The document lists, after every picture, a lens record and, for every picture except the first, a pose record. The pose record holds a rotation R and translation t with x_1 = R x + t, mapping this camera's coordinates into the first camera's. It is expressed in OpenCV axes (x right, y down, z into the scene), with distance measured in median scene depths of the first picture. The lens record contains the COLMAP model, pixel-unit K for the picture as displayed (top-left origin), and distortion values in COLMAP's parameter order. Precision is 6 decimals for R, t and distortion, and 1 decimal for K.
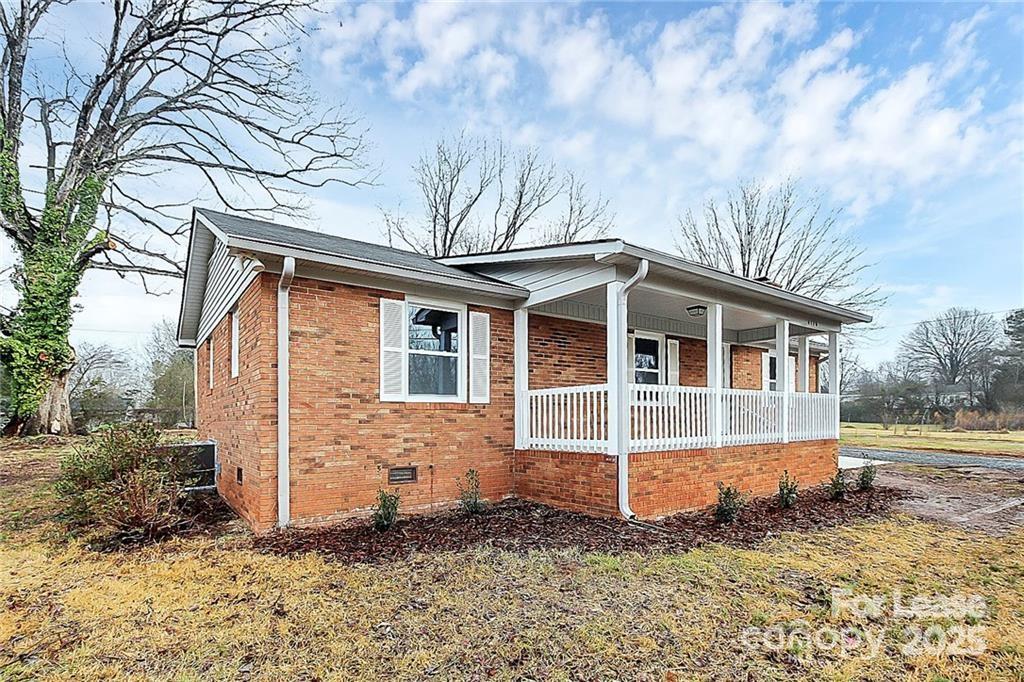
lens RADIAL K [[467.8, 0, 511.6], [0, 467.8, 409.6], [0, 0, 1]] dist [-0.003234, -0.000789]
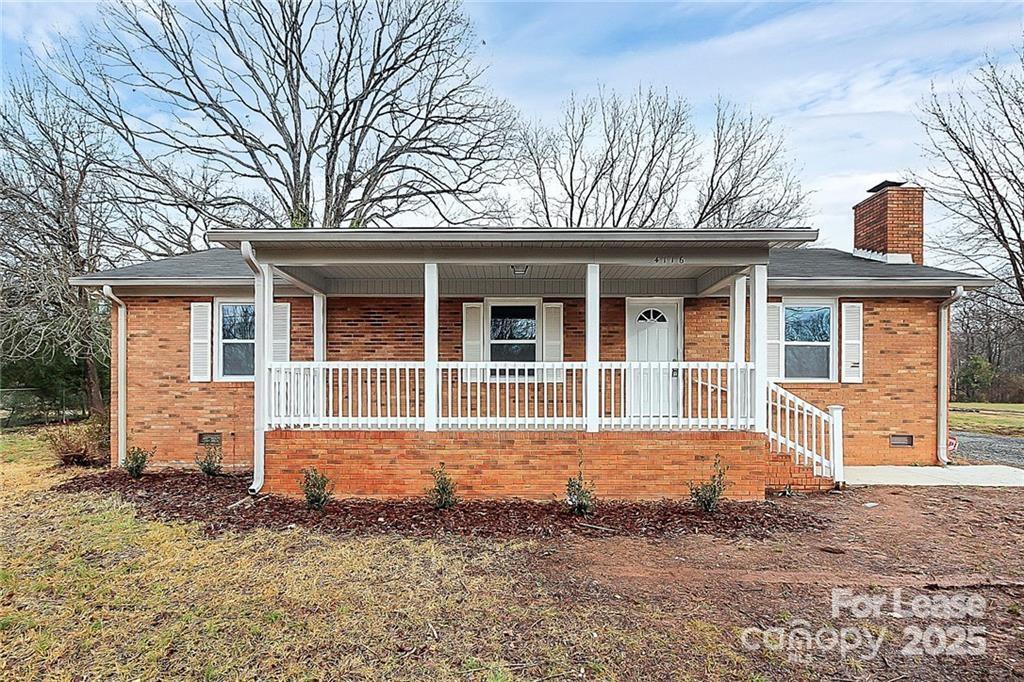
lens RADIAL K [[464.5, 0, 511.8], [0, 464.5, 390.1], [0, 0, 1]] dist [-0.001053, -0.000252]
pose [[0.823591, 0.000733, -0.567183, 1.127909], [0.003310, 0.999976, 0.006100, 0.001293], [0.567174, -0.006901, 0.823569, 0.410333]]
